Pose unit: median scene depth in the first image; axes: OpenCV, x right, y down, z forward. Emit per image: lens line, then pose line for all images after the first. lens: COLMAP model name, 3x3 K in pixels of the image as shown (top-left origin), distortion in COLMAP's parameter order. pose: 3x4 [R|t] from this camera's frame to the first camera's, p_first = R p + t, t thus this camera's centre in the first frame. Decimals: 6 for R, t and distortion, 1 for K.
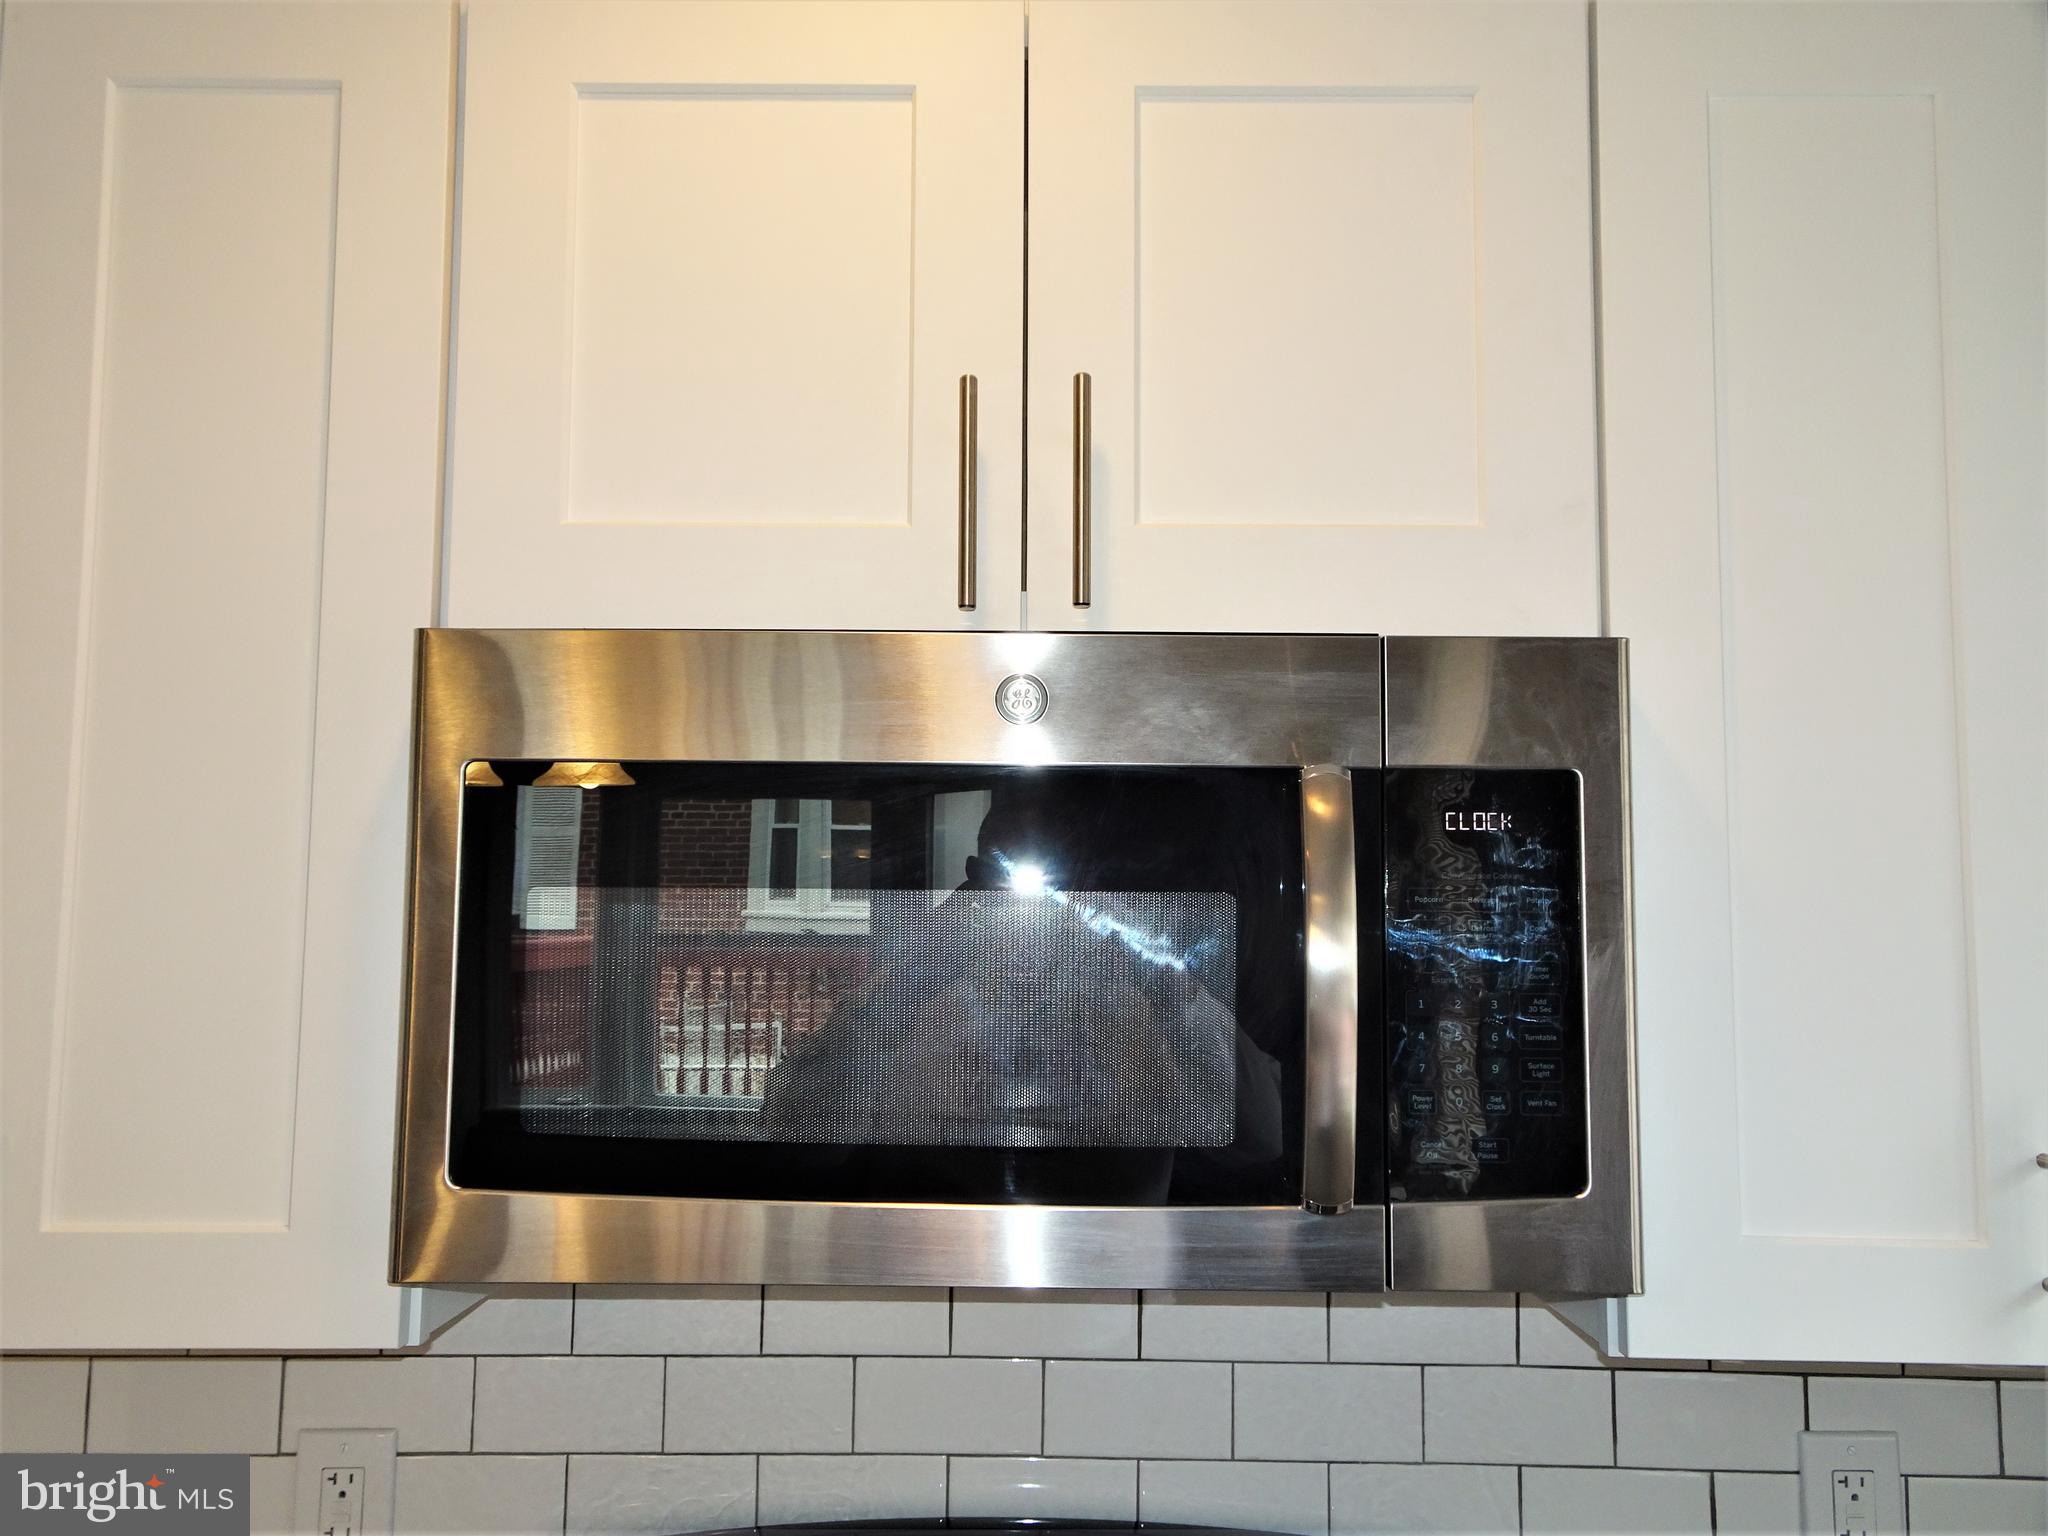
lens RADIAL K [[1720.9, 0, 1024.0], [0, 1720.9, 768.0], [0, 0, 1]] dist [0.024166, 0.000872]
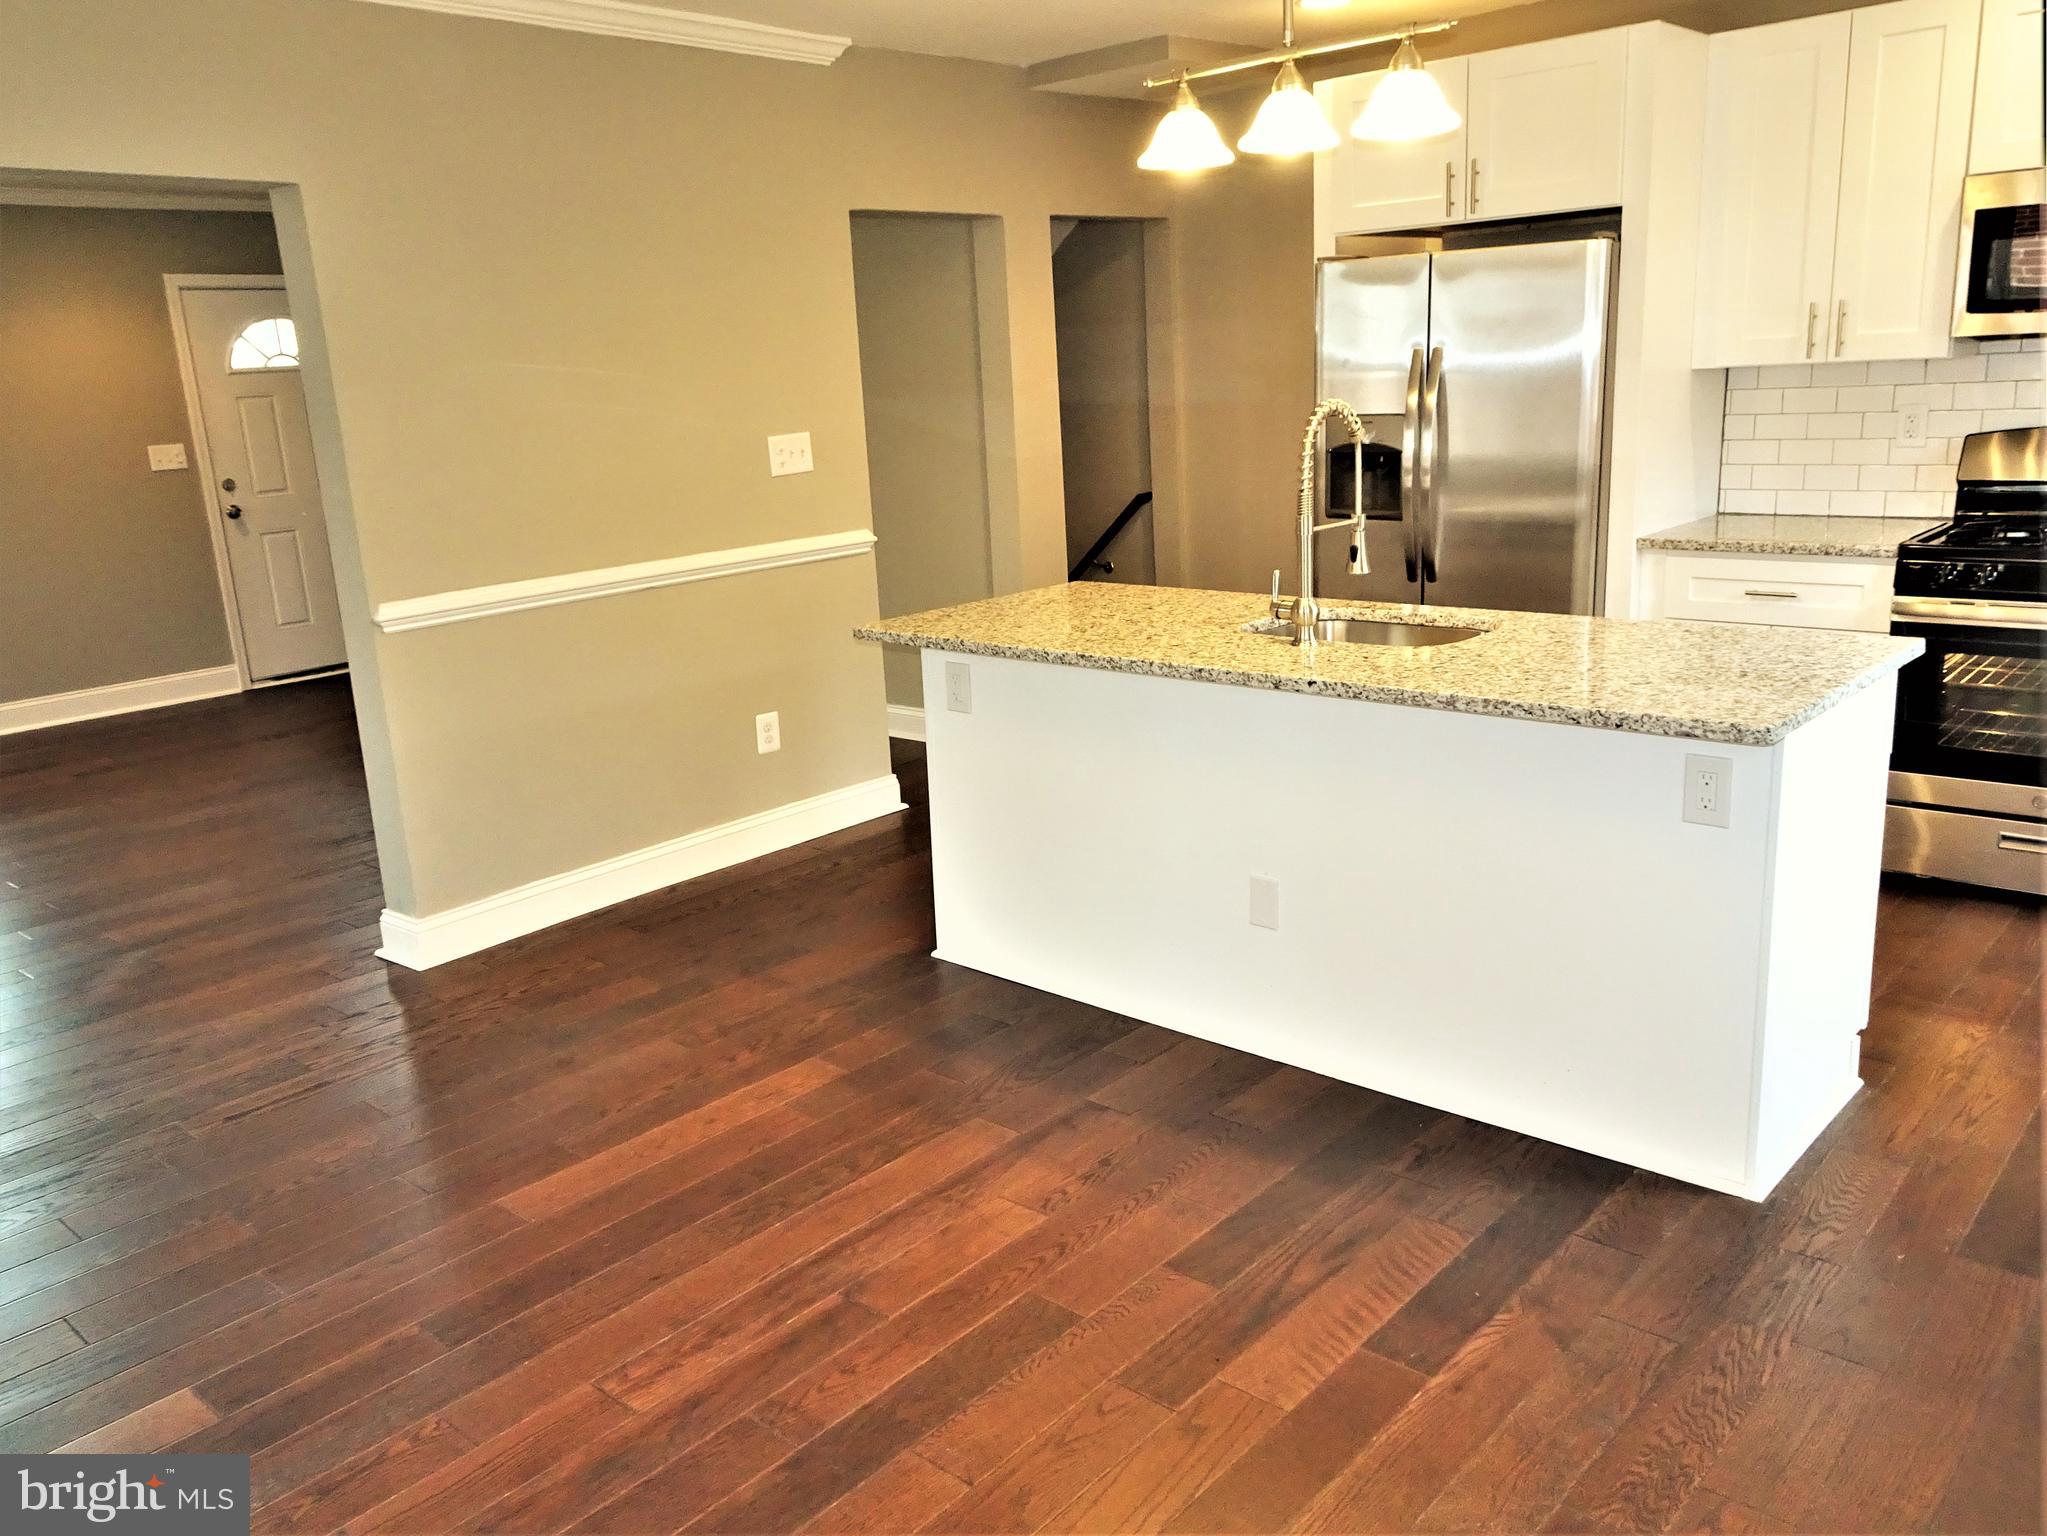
lens RADIAL K [[1568.3, 0, 1023.5], [0, 1568.3, 768.0], [0, 0, 1]] dist [0.007120, 0.001161]
pose [[0.741942, 0.115197, -0.660494, 0.600604], [0.124766, 0.944199, 0.304829, -0.171241], [0.658753, -0.308573, 0.686168, -3.330929]]
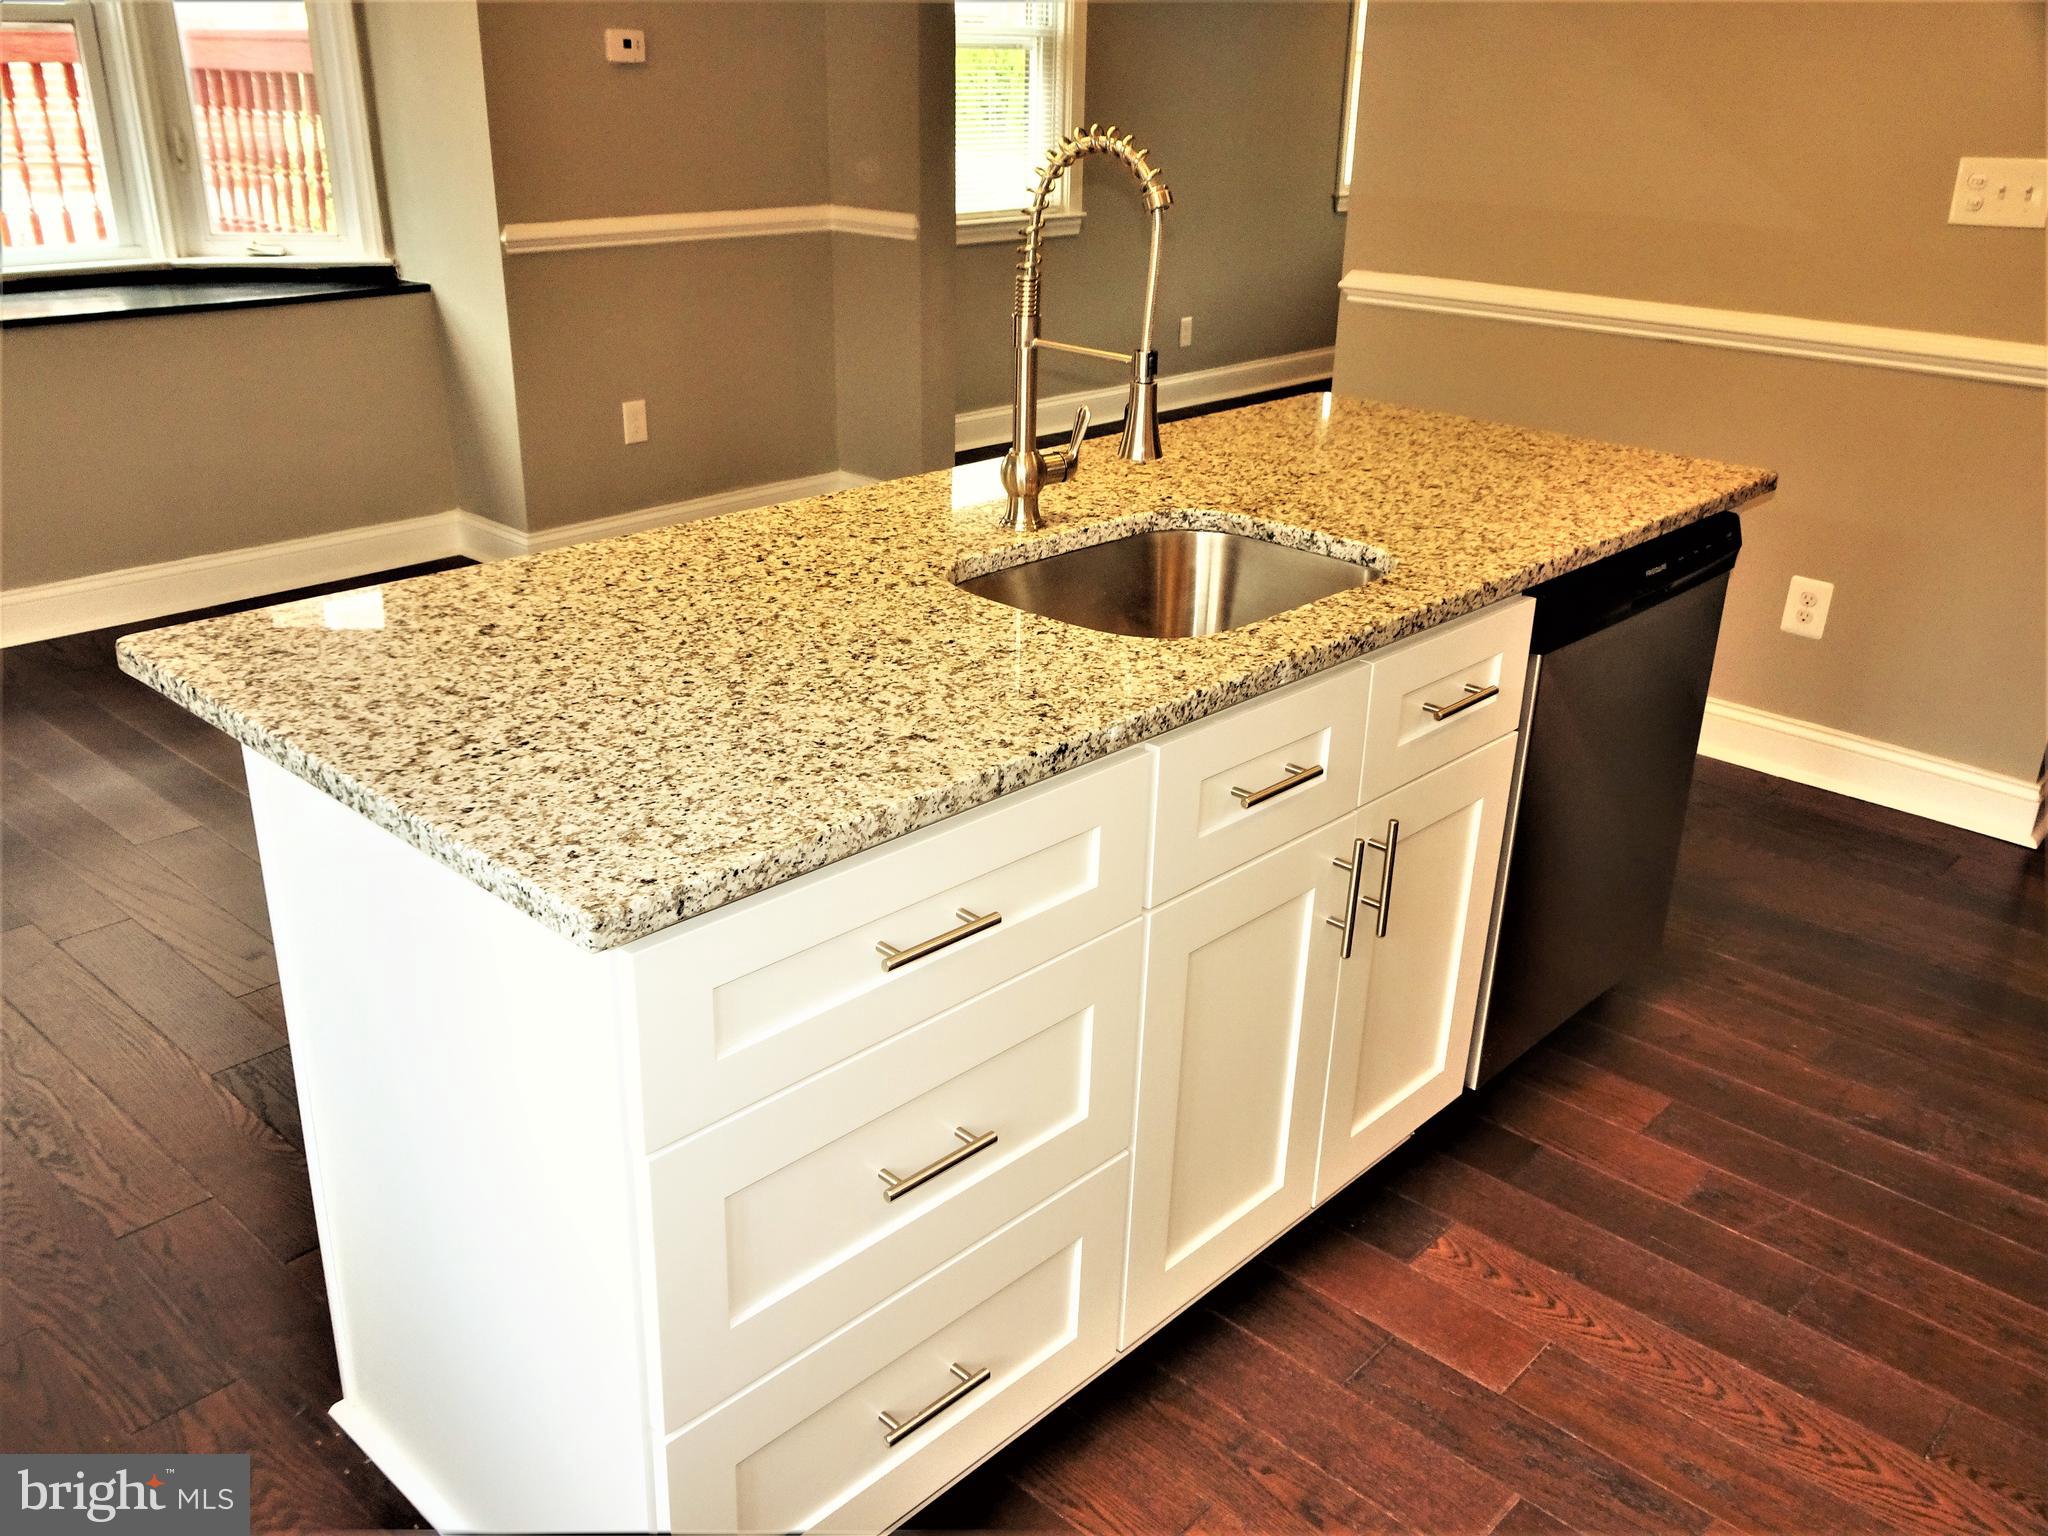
lens RADIAL K [[1720.9, 0, 1024.0], [0, 1720.9, 768.0], [0, 0, 1]] dist [0.024166, 0.000872]
pose [[-0.679082, 0.253134, -0.689036, 0.502839], [0.031595, 0.947871, 0.317085, 0.198074], [0.733382, 0.193557, -0.651680, 0.464878]]
